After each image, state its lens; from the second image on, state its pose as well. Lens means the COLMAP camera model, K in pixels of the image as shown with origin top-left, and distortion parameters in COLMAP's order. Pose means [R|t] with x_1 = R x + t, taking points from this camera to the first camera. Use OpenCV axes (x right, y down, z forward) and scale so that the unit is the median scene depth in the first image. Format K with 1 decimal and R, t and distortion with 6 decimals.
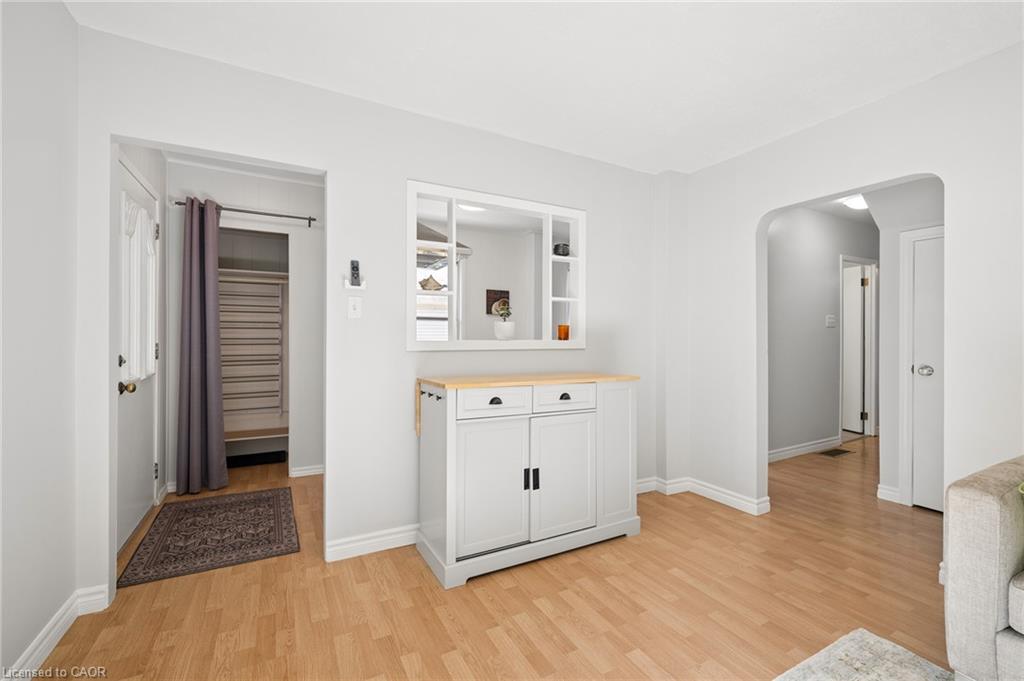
lens RADIAL K [[433.8, 0, 520.9], [0, 433.8, 339.5], [0, 0, 1]] dist [-0.001886, 0.000310]
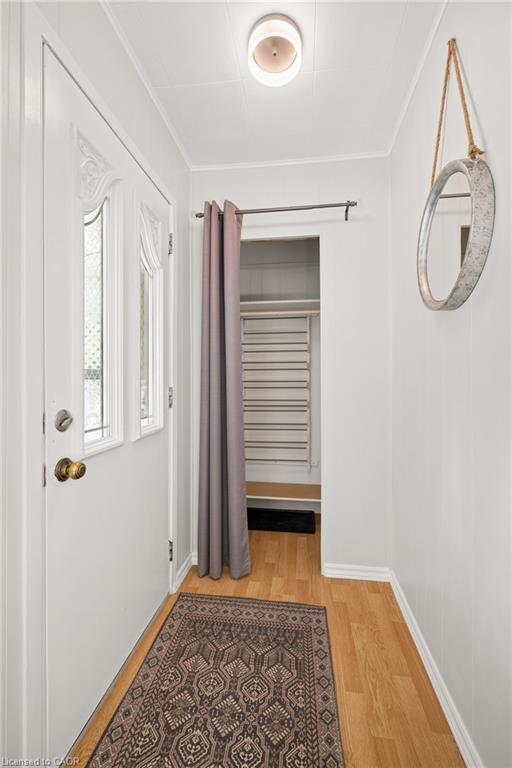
lens RADIAL K [[316.1, 0, 259.8], [0, 316.1, 383.9], [0, 0, 1]] dist [-0.002806, -0.000088]
pose [[0.799019, -0.002153, -0.601302, -0.335171], [0.004031, 0.999990, 0.001776, 0.001408], [0.601292, -0.003843, 0.799020, 0.580405]]
